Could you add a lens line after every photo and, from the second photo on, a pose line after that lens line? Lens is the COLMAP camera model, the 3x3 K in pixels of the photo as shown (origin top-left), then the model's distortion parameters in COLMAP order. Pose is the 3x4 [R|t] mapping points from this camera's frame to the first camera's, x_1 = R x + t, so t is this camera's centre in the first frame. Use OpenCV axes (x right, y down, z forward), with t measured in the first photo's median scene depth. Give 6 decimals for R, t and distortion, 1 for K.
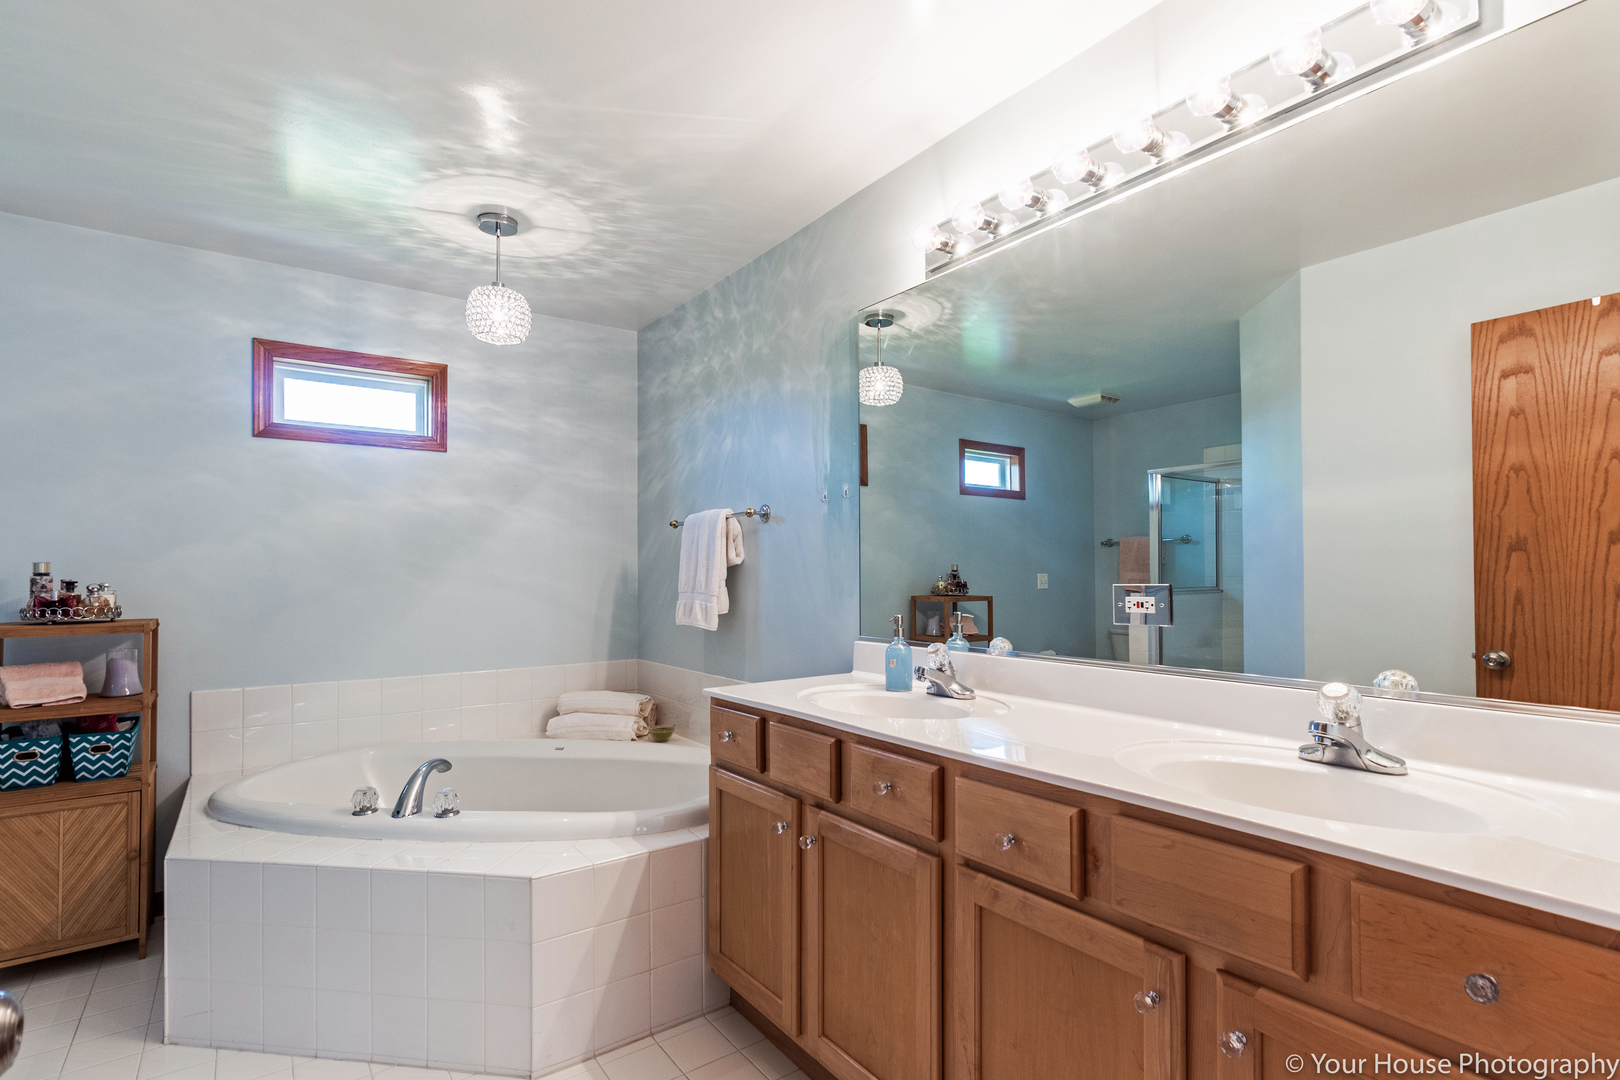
lens RADIAL K [[781.4, 0, 812.4], [0, 781.4, 555.5], [0, 0, 1]] dist [0.001688, -0.000302]
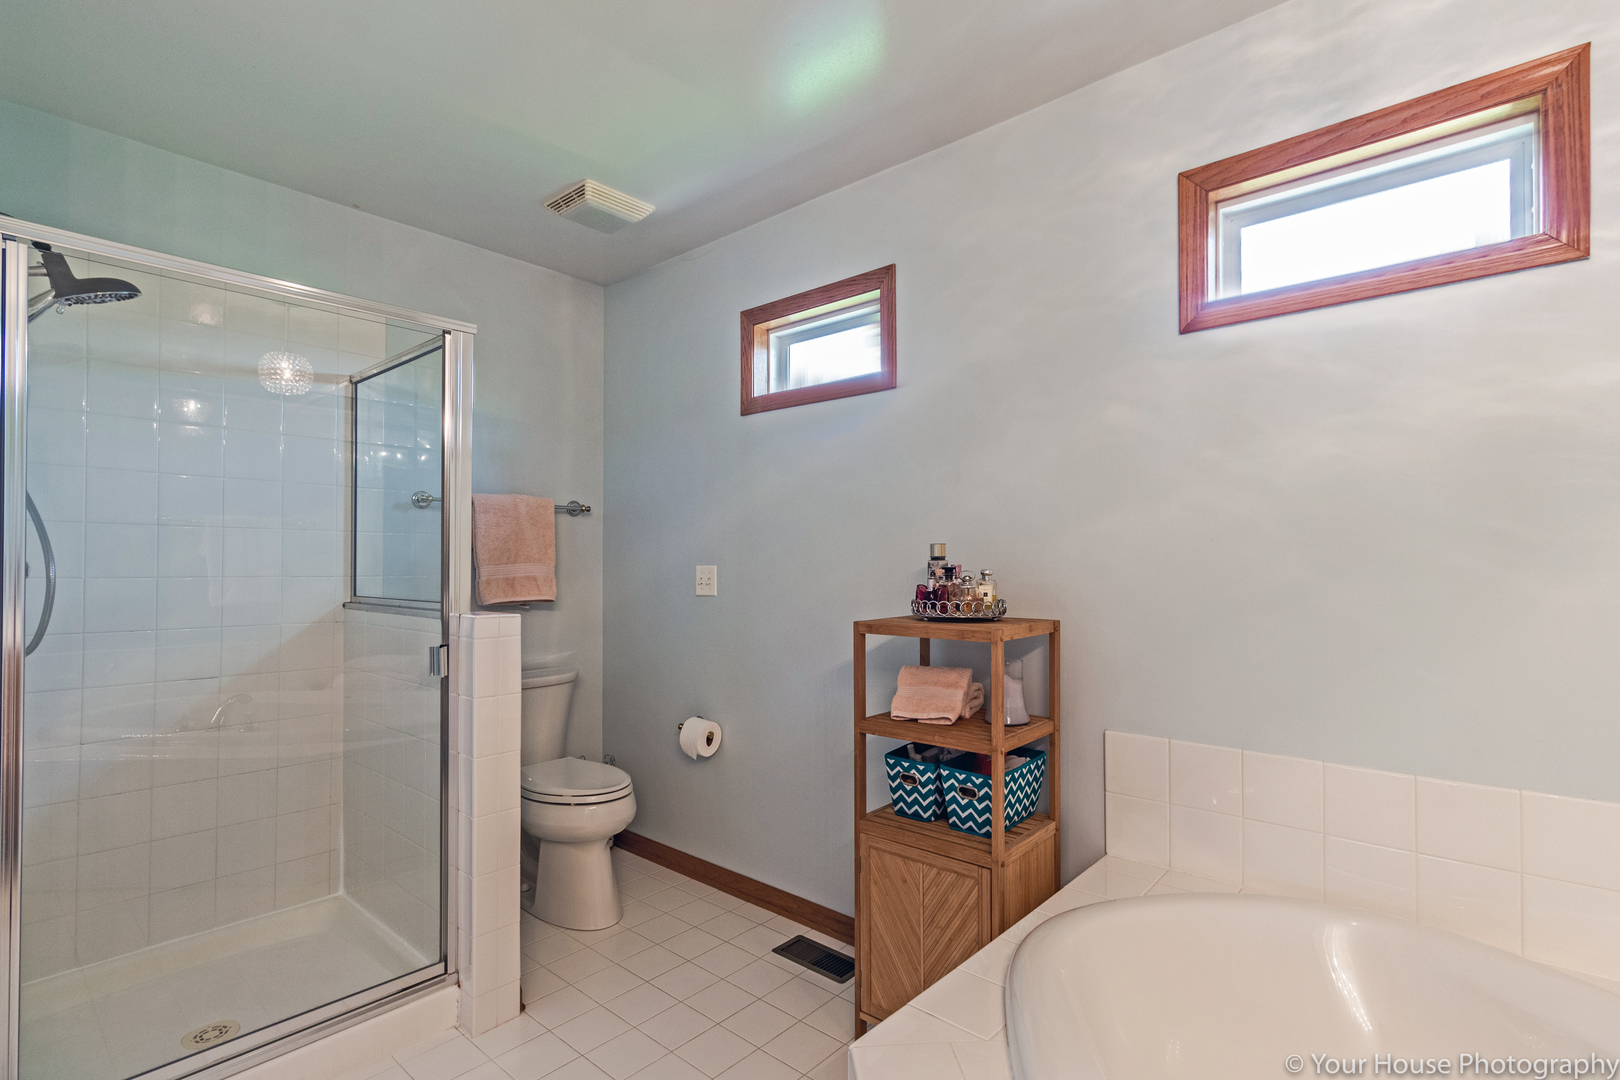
lens RADIAL K [[781.4, 0, 812.4], [0, 781.4, 555.5], [0, 0, 1]] dist [0.001688, -0.000302]
pose [[0.211328, -0.002648, -0.977412, -0.212149], [0.024012, 0.999709, 0.002483, 0.016047], [0.977120, -0.023994, 0.211330, 0.701816]]
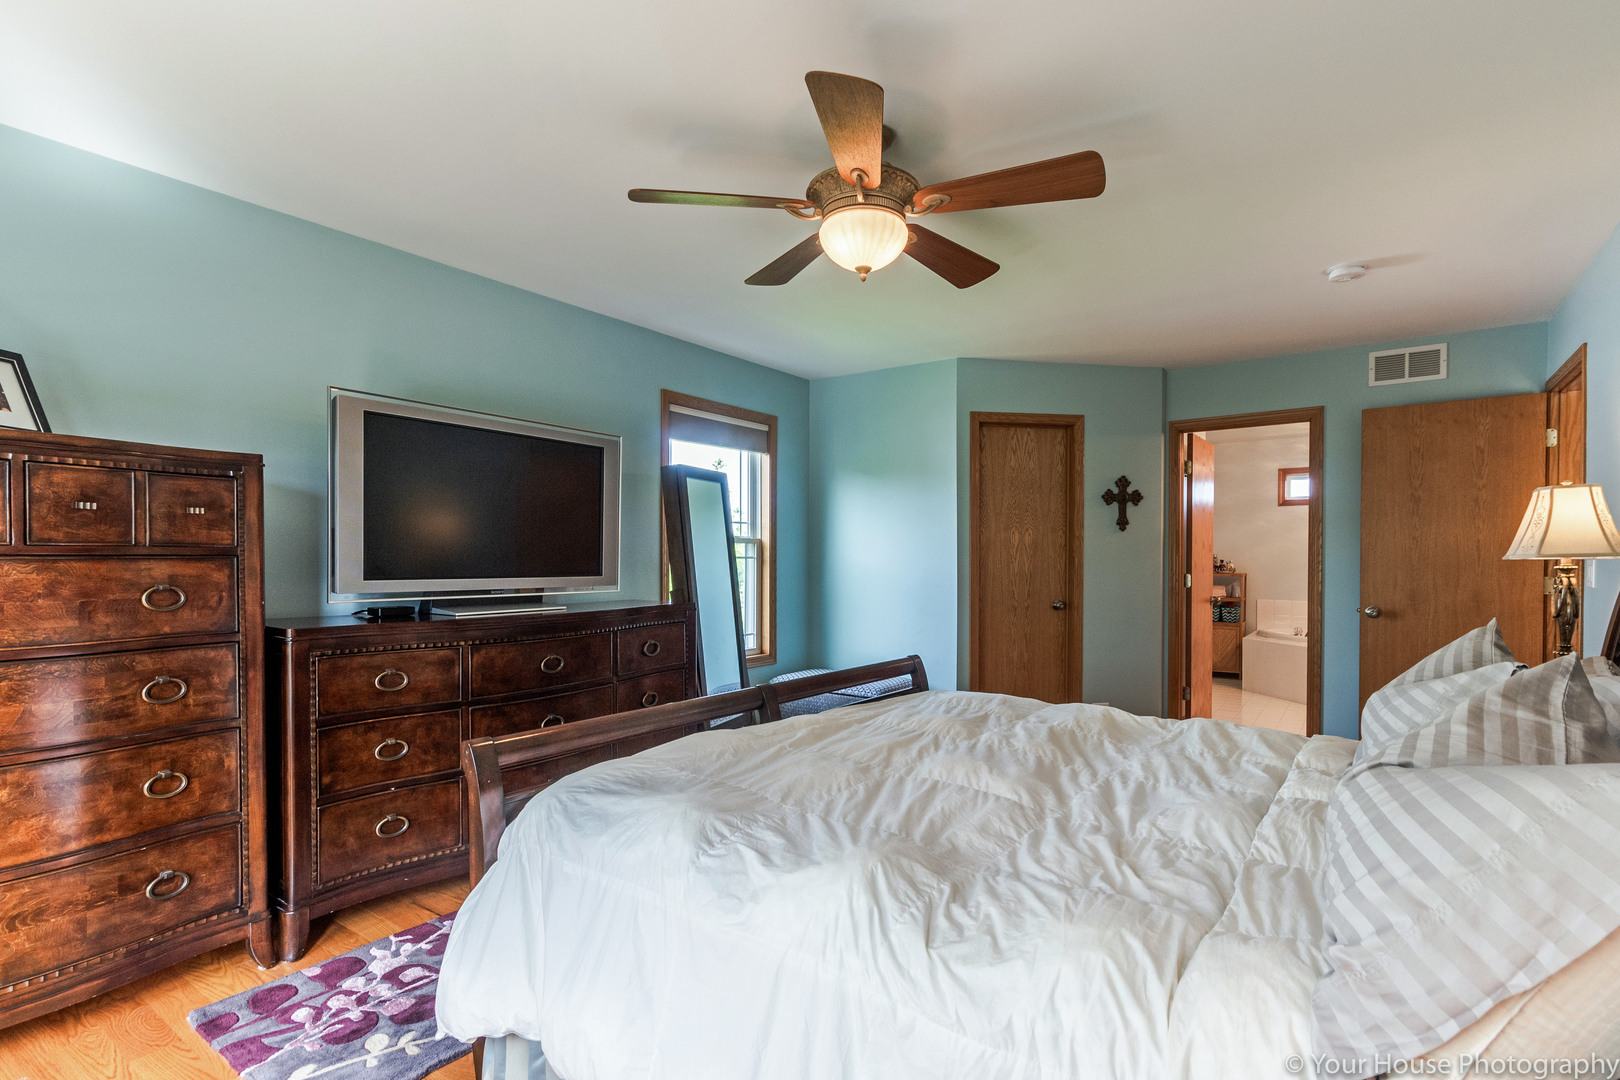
lens RADIAL K [[781.4, 0, 812.4], [0, 781.4, 555.5], [0, 0, 1]] dist [0.001688, -0.000302]
pose [[0.318294, 0.009556, -0.947944, 1.541003], [0.009356, 0.999869, 0.013221, -0.041571], [0.947946, -0.013077, 0.318163, -1.595034]]
